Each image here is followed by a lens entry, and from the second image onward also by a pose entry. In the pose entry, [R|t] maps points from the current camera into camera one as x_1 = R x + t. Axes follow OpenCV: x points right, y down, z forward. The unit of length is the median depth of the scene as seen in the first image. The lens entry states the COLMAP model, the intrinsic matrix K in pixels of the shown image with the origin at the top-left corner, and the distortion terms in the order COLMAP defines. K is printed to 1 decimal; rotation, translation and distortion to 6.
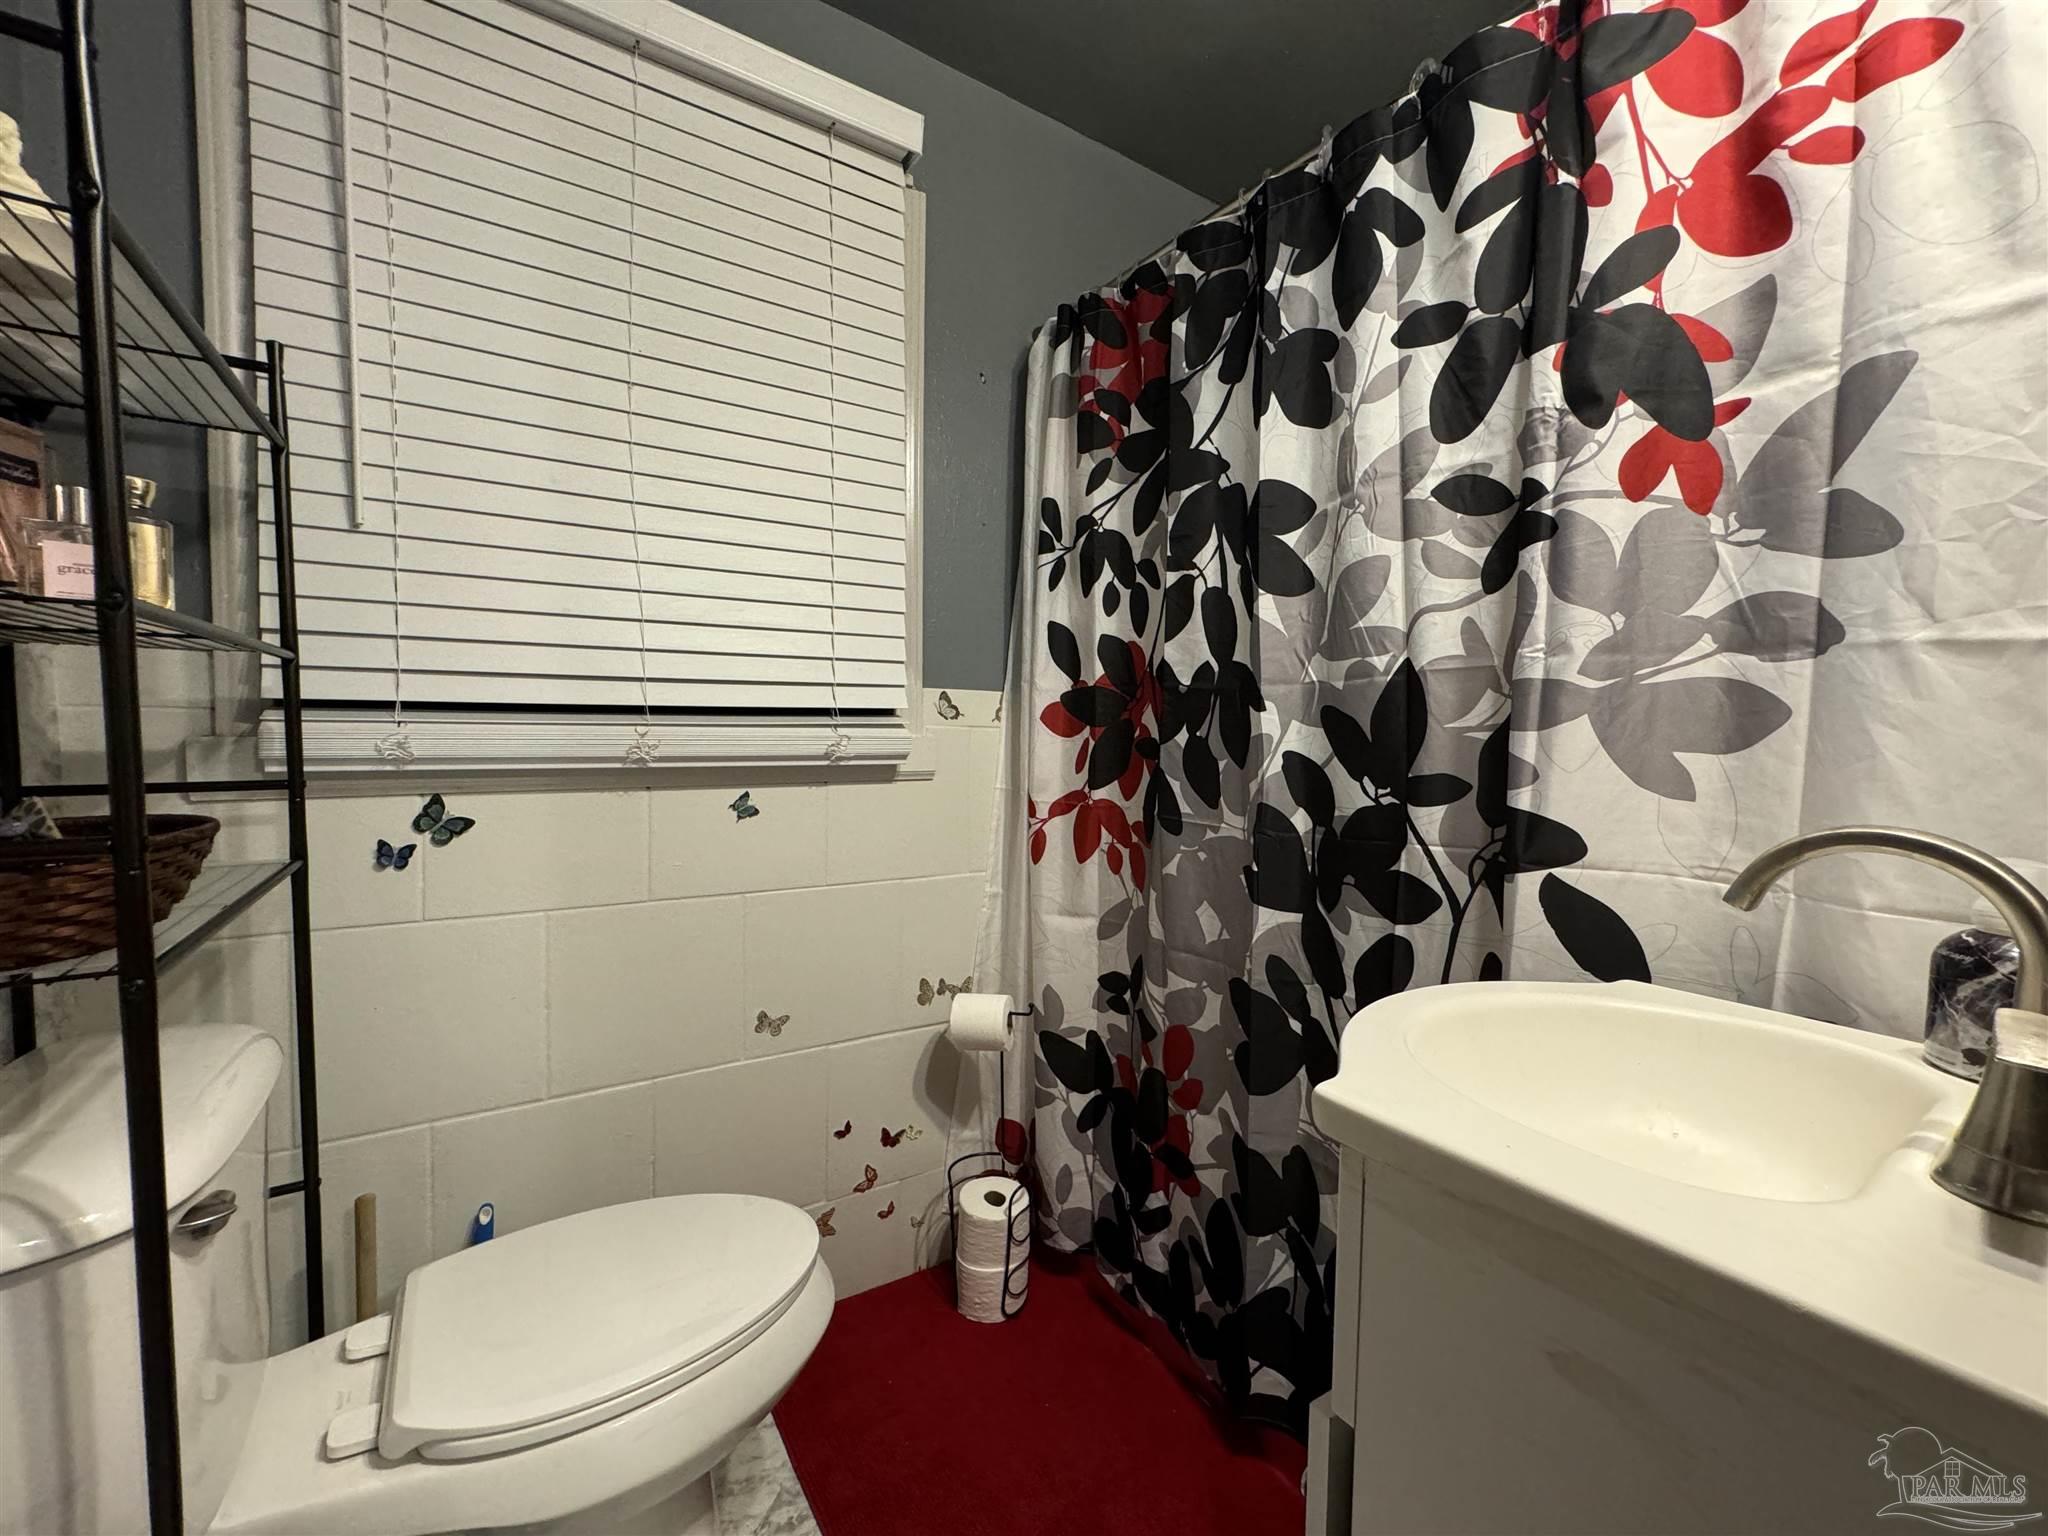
lens RADIAL K [[828.1, 0, 1024.0], [0, 828.1, 768.0], [0, 0, 1]] dist [0.000809, 0.000426]
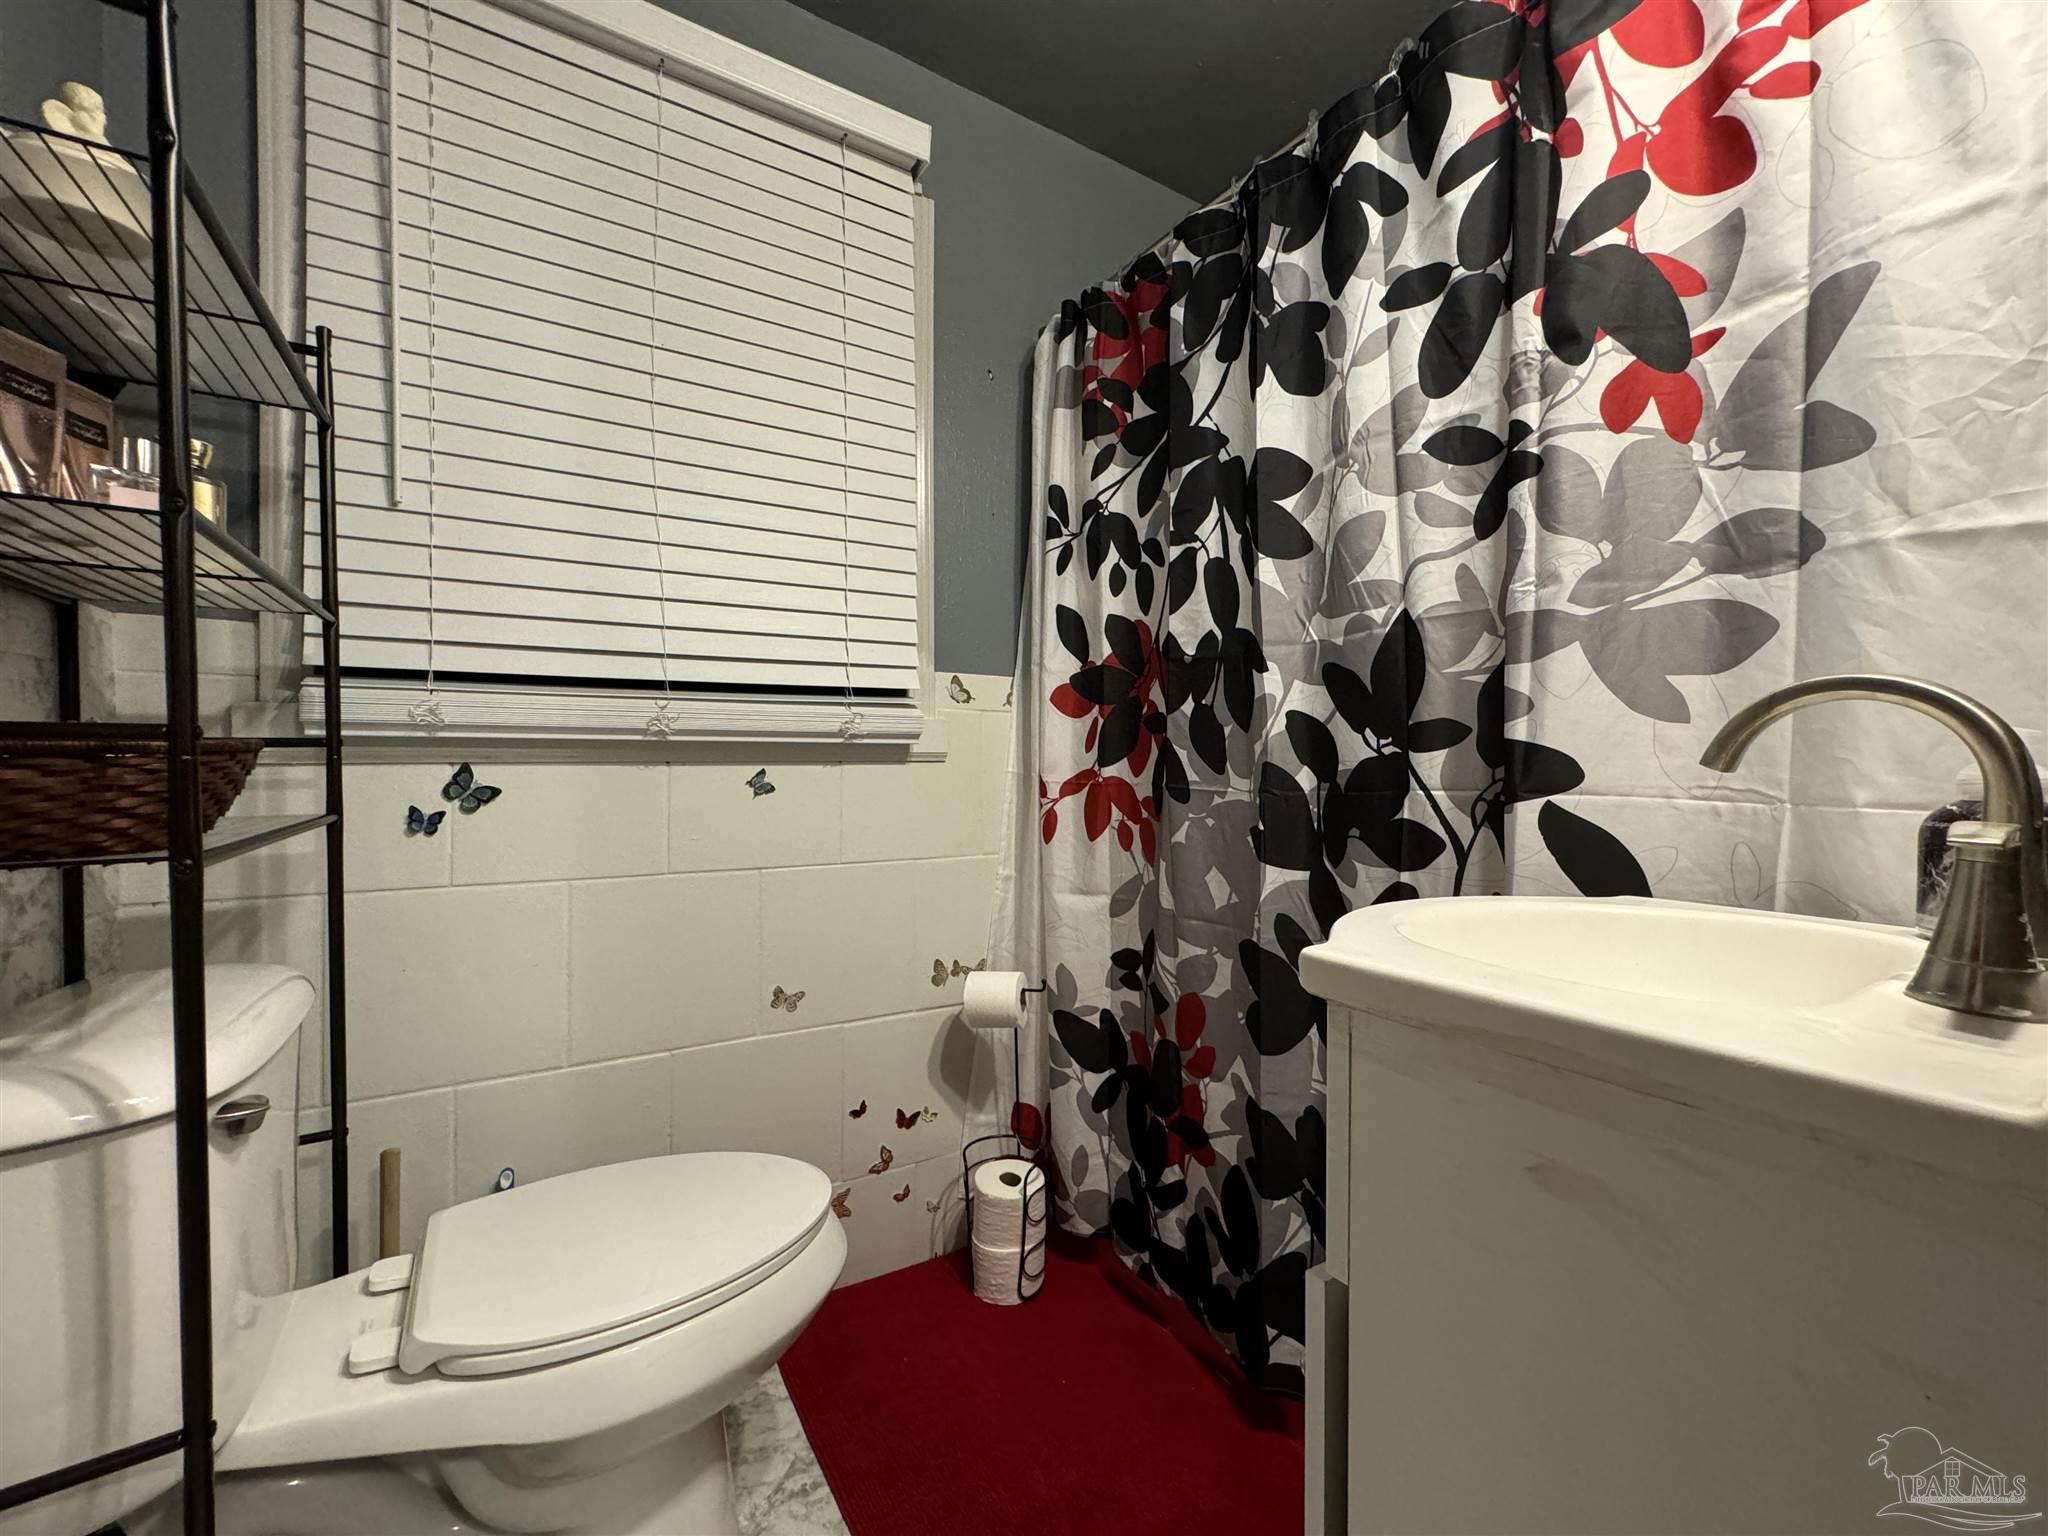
lens RADIAL K [[828.1, 0, 1024.0], [0, 828.1, 768.0], [0, 0, 1]] dist [0.000809, 0.000426]
pose [[0.999619, -0.012388, -0.024647, 0.017333], [0.011365, 0.999085, -0.041230, 0.097168], [0.025136, 0.040934, 0.998846, -0.020651]]
